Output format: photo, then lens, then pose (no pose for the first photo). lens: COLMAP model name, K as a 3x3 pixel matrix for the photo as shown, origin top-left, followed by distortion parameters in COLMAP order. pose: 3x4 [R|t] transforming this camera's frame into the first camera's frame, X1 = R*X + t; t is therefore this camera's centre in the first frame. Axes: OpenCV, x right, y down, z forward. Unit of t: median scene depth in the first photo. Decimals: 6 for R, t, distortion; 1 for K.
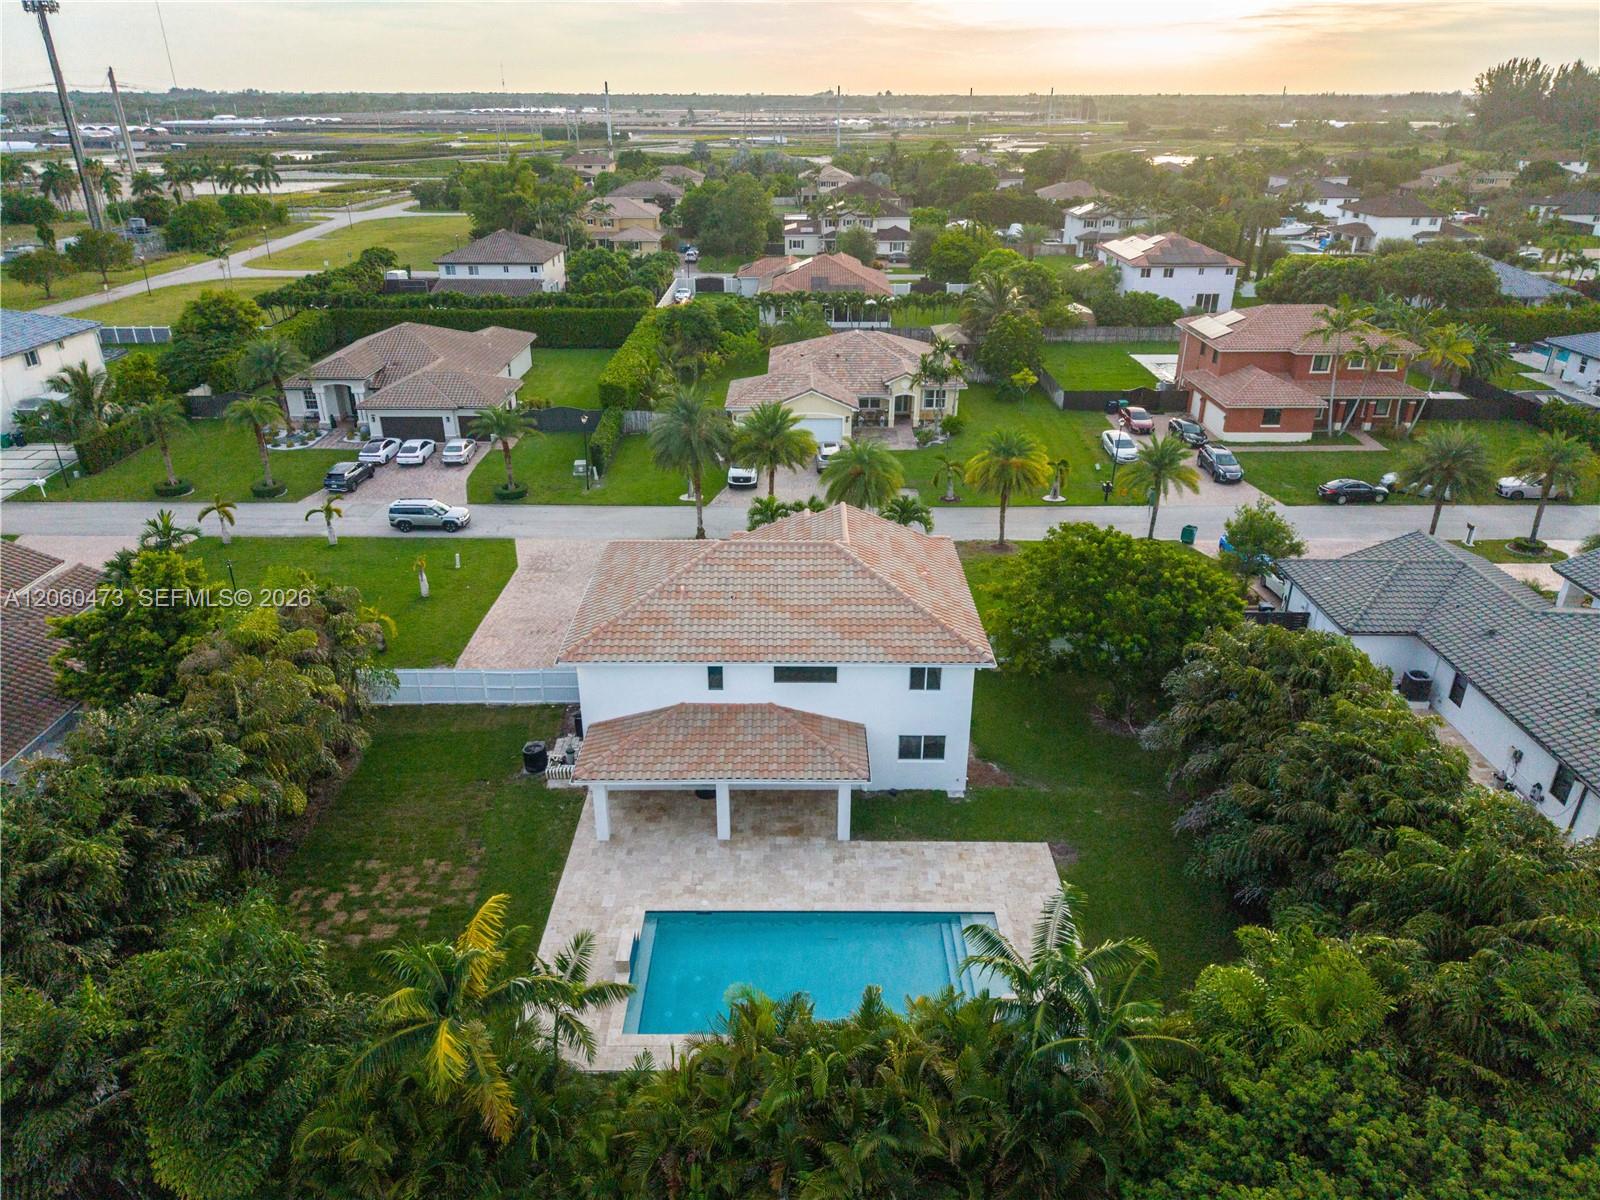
lens RADIAL K [[1066.0, 0, 796.7], [0, 1066.0, 597.9], [0, 0, 1]] dist [0.047274, -0.048195]
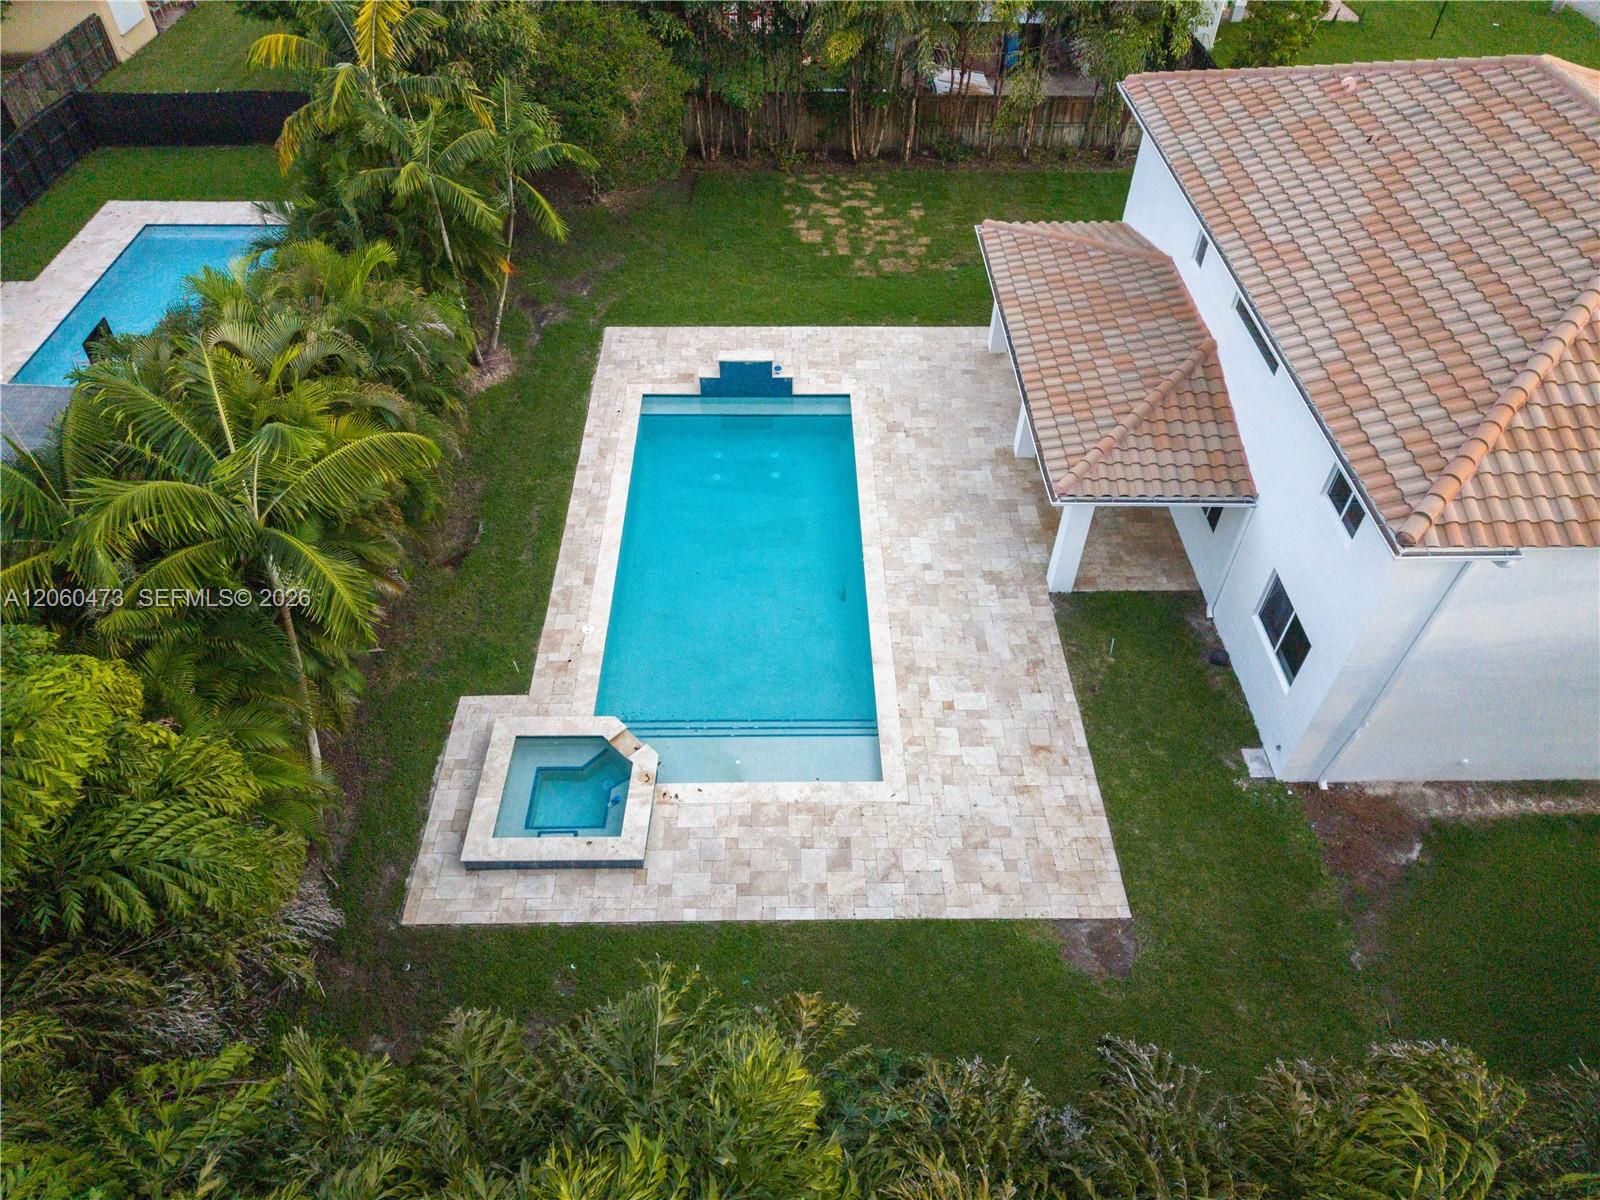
lens RADIAL K [[1066.0, 0, 796.7], [0, 1066.0, 597.9], [0, 0, 1]] dist [0.047274, -0.048195]
pose [[0.017497, 0.712992, -0.700954, 0.398385], [-0.435134, 0.636619, 0.636691, -0.061661], [0.900196, 0.293868, 0.321386, 0.635728]]
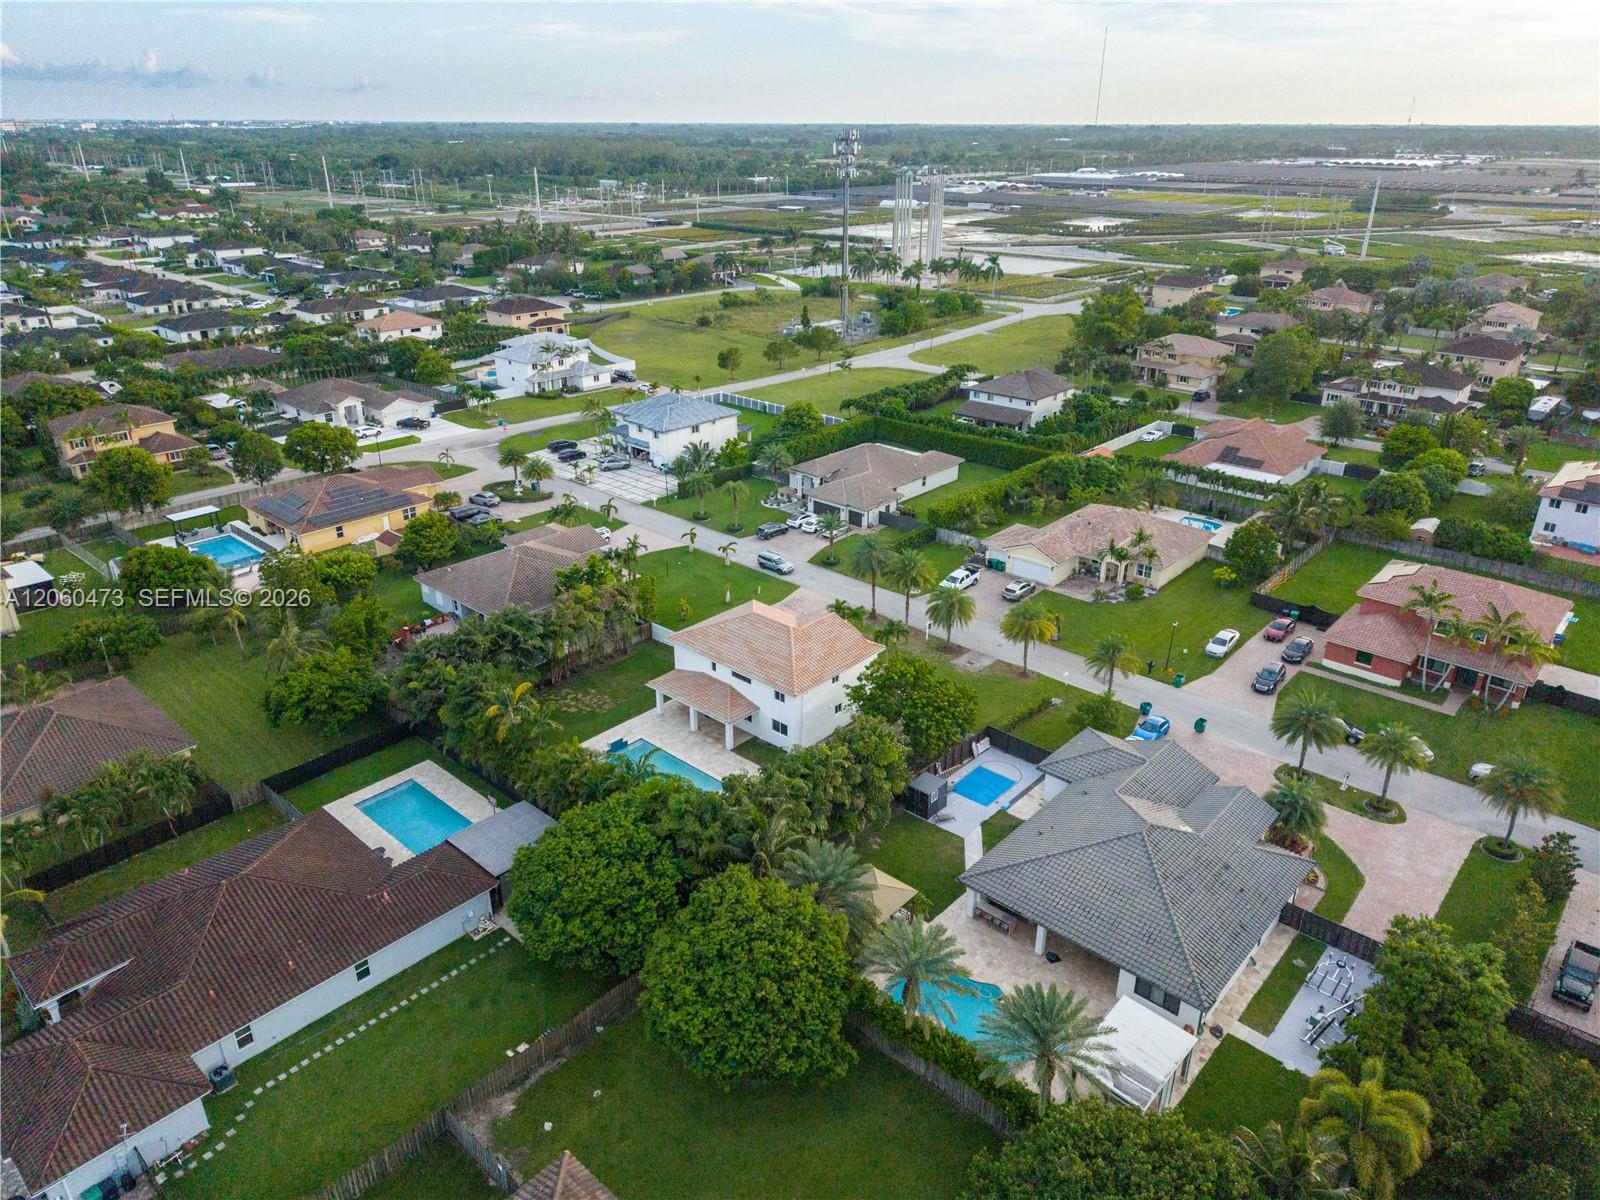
lens RADIAL K [[1068.1, 0, 797.5], [0, 1068.1, 602.4], [0, 0, 1]] dist [0.027858, -0.021088]
pose [[0.745055, 0.273902, -0.608170, 1.332949], [-0.285656, 0.954975, 0.080142, -0.274378], [0.602738, 0.114017, 0.789751, -0.696456]]
